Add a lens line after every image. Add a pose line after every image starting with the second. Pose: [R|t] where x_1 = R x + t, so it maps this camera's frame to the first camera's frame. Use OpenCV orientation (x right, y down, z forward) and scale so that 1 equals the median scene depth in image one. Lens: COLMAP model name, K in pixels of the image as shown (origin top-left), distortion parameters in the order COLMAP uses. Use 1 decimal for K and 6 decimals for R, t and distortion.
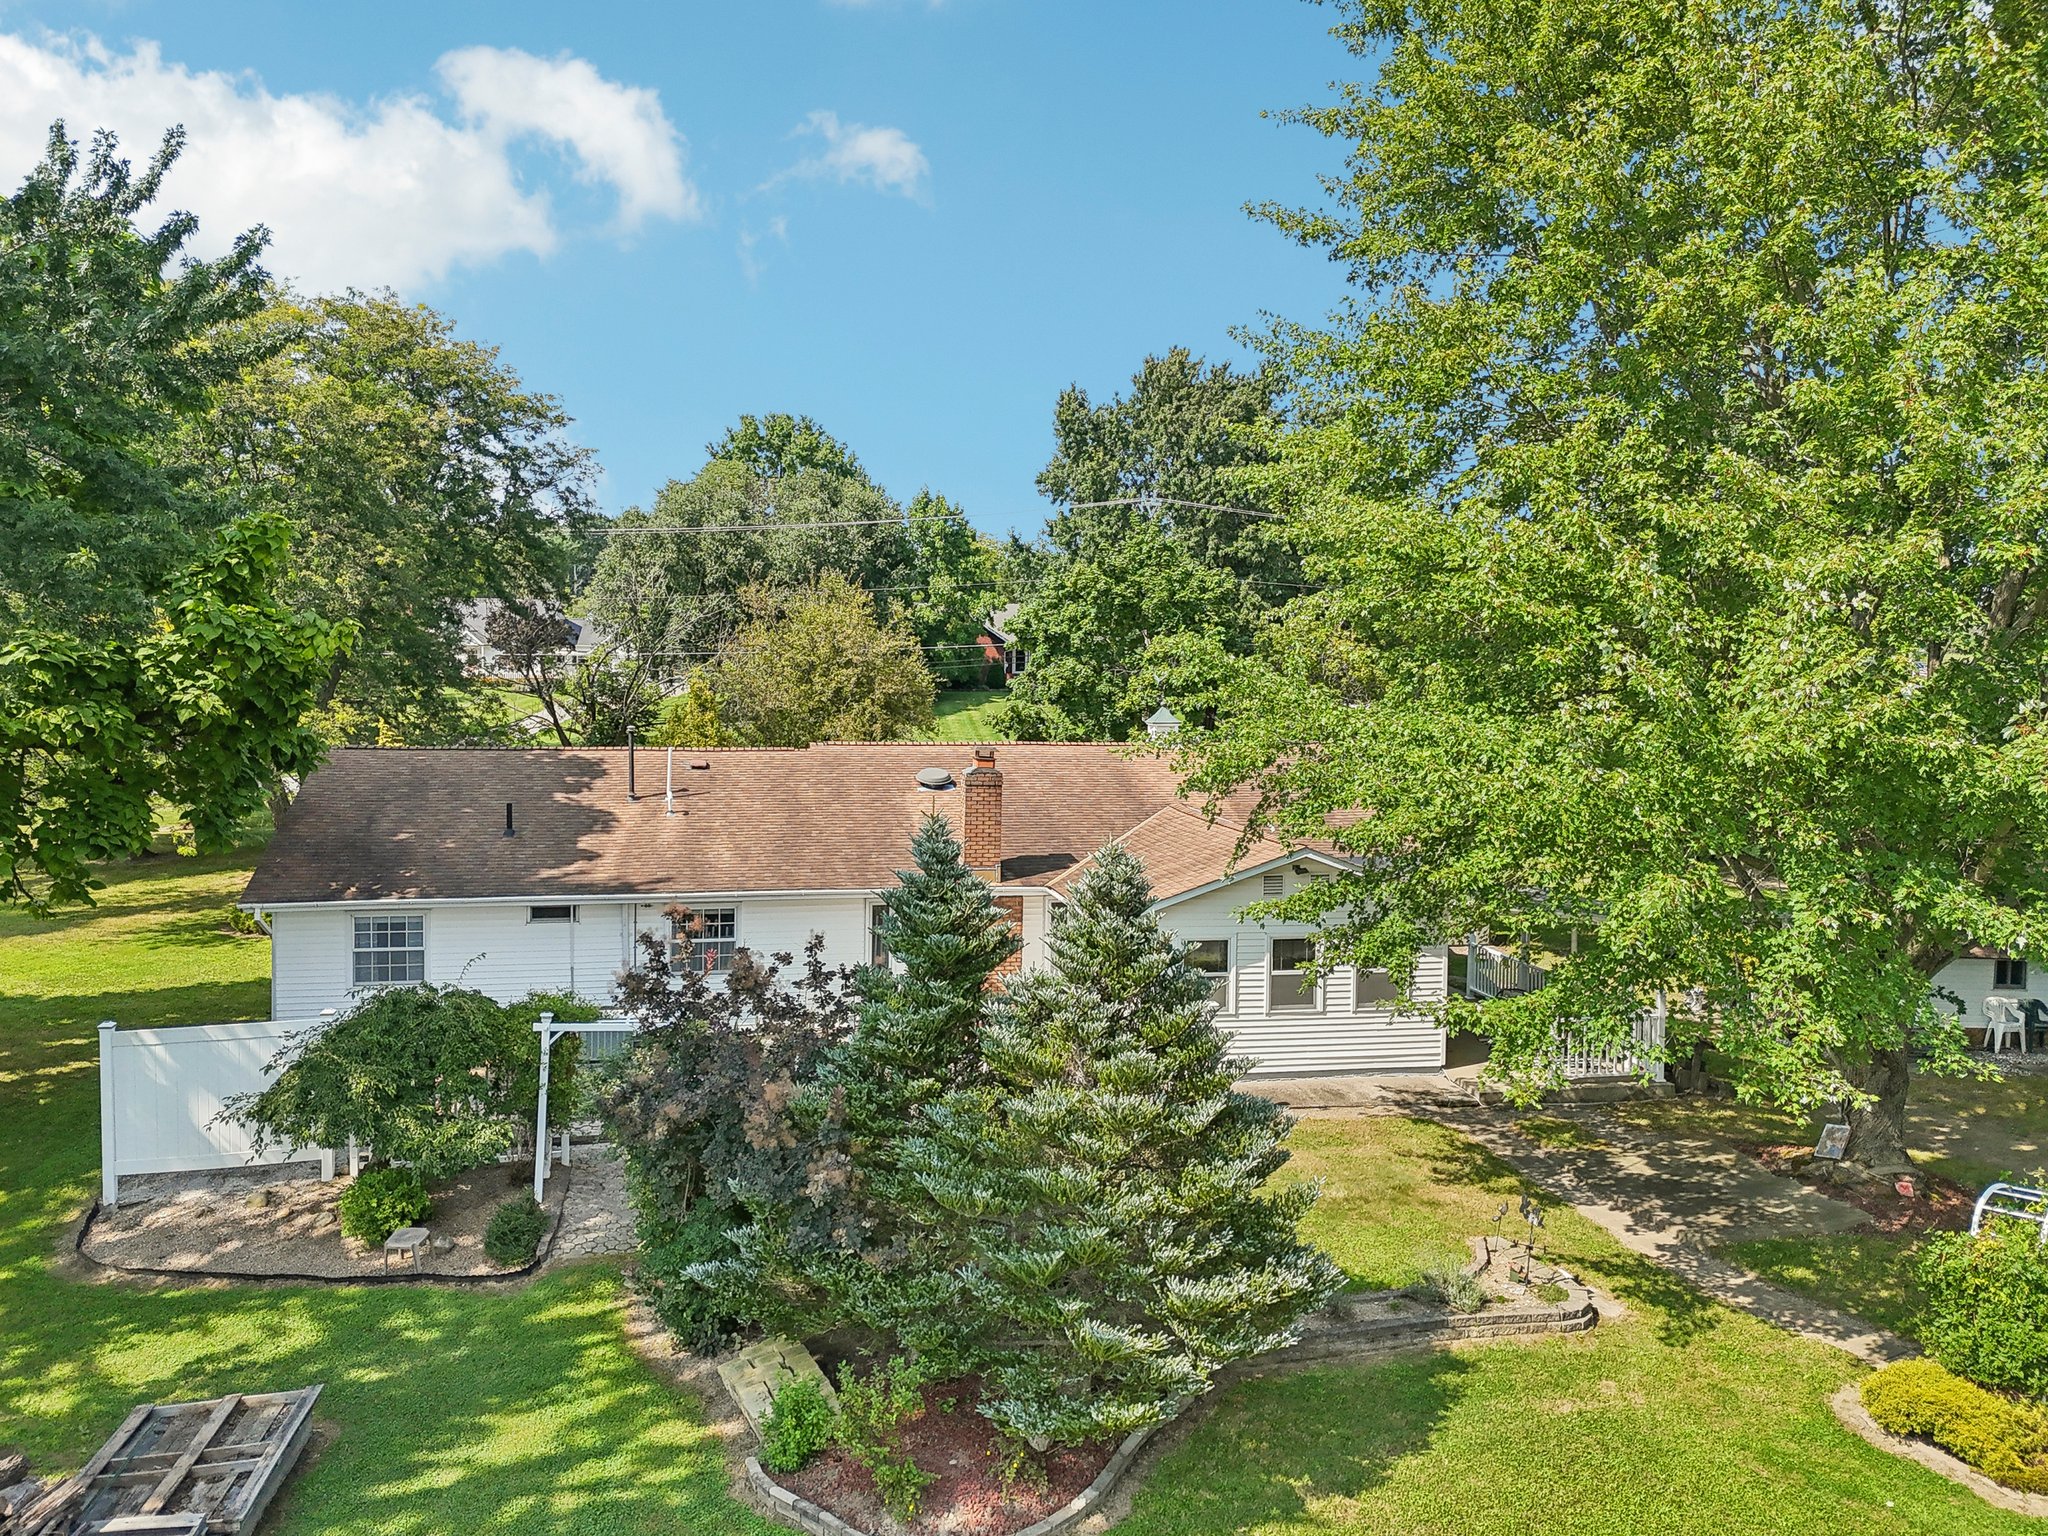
lens RADIAL K [[1374.7, 0, 1024.0], [0, 1374.7, 768.0], [0, 0, 1]] dist [0.042724, -0.000843]
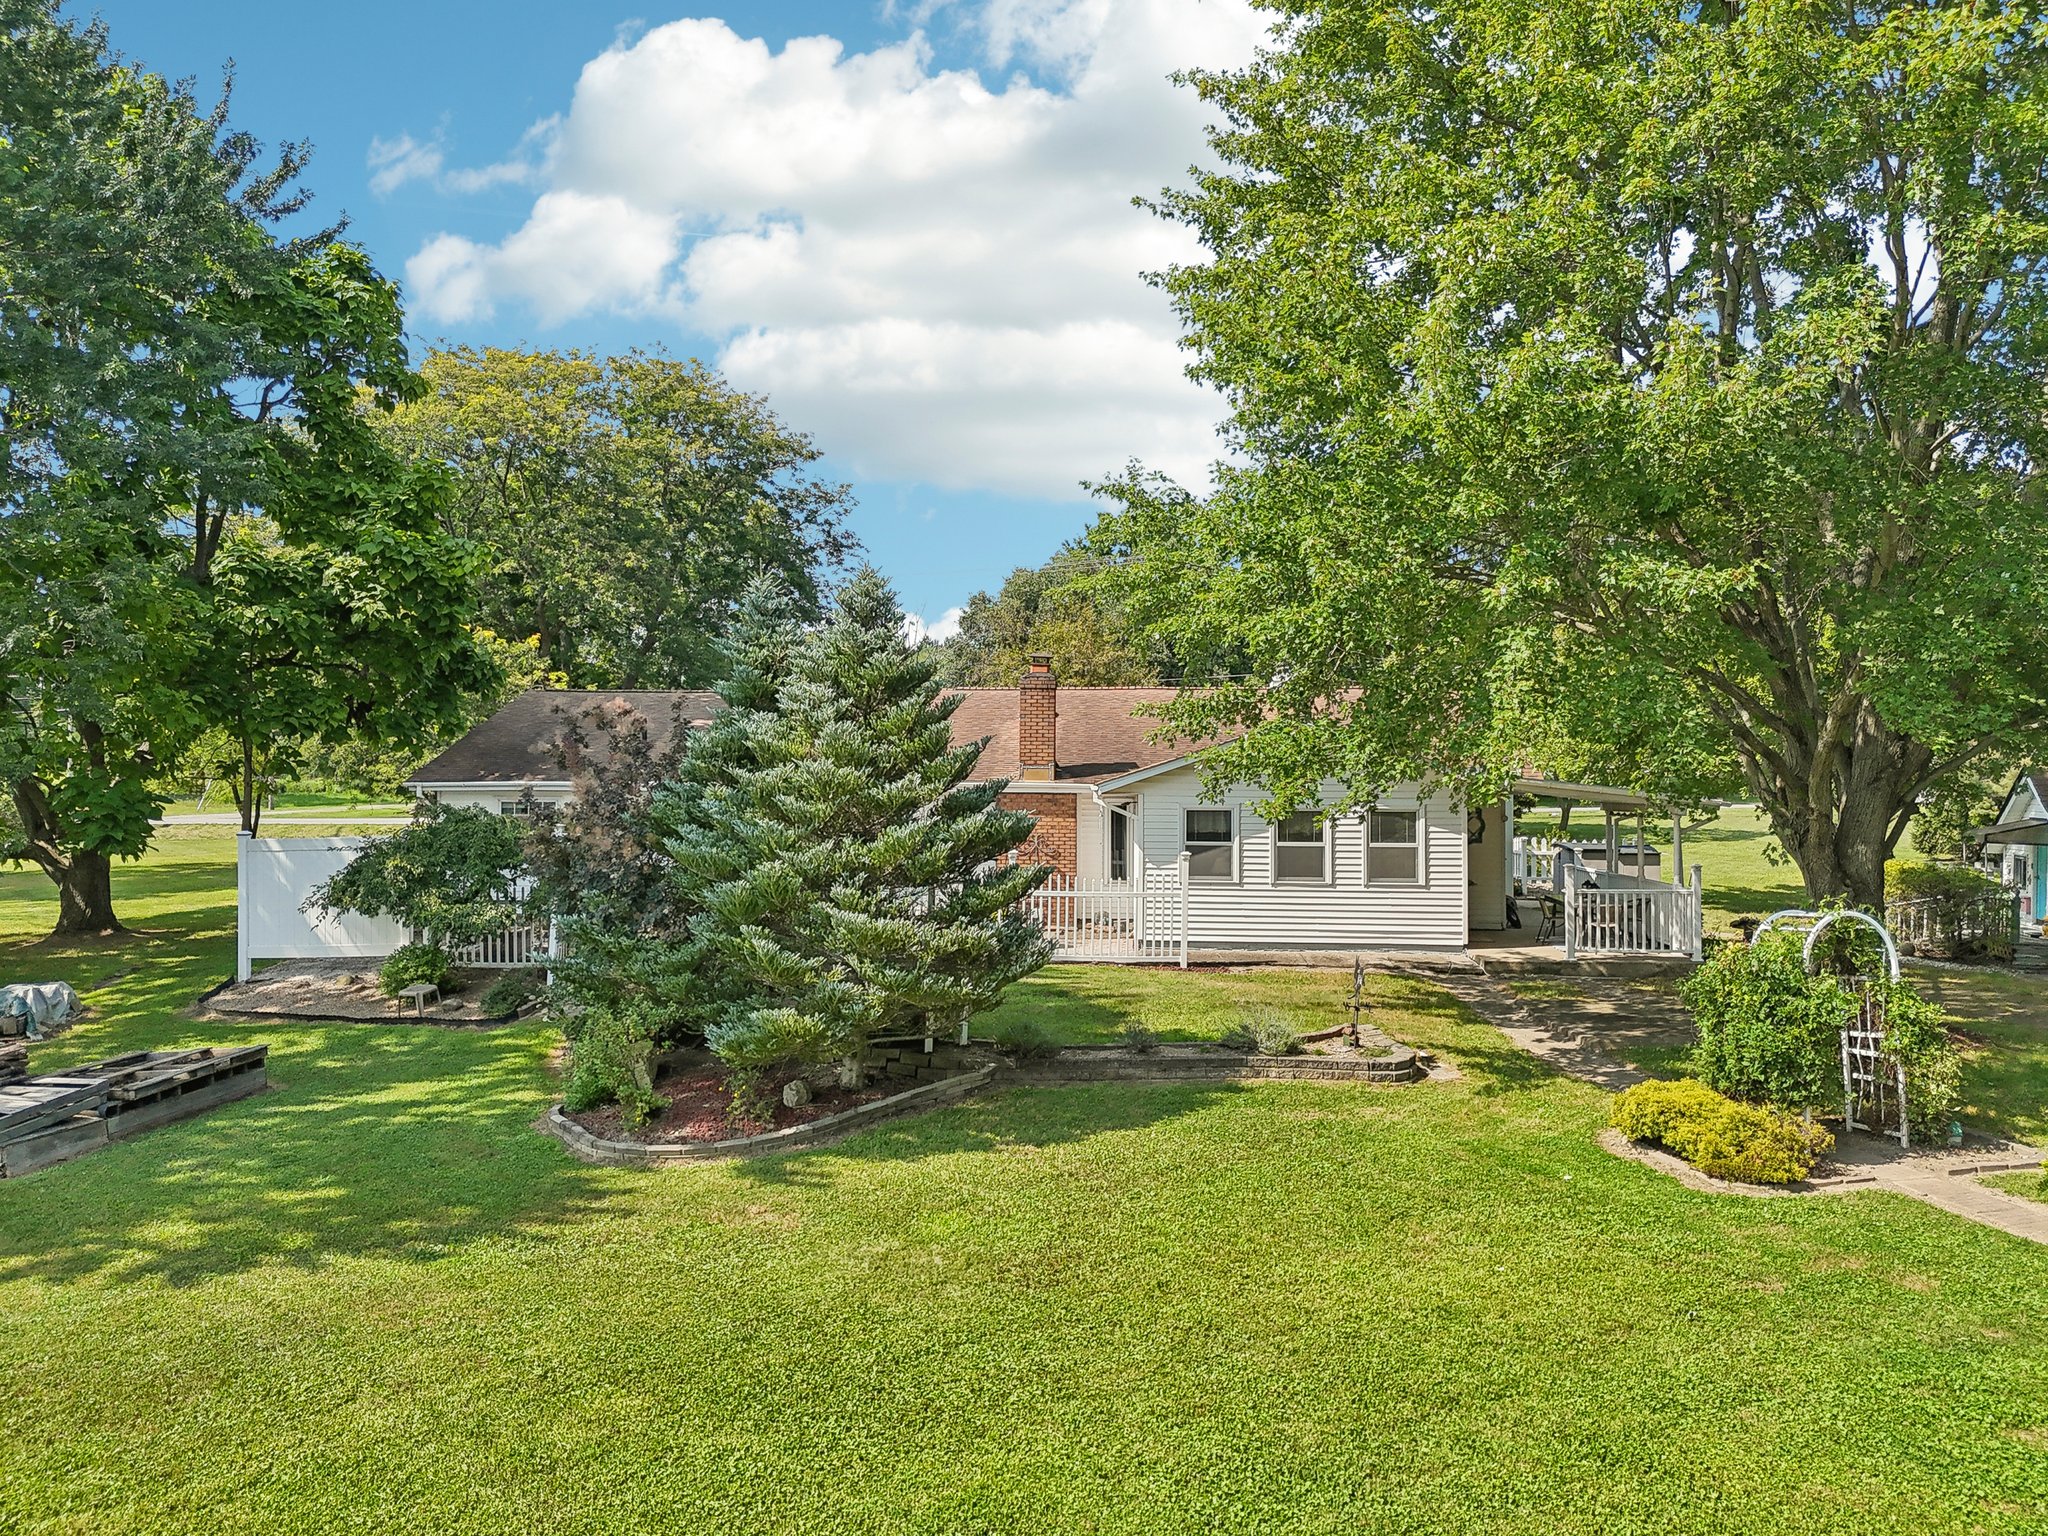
lens RADIAL K [[1336.6, 0, 1024.0], [0, 1336.6, 768.0], [0, 0, 1]] dist [0.119142, 0.000189]
pose [[0.969720, -0.009267, -0.244043, 0.251164], [-0.003313, 0.998689, -0.051086, 0.149528], [0.244196, 0.050347, 0.968418, -0.013998]]
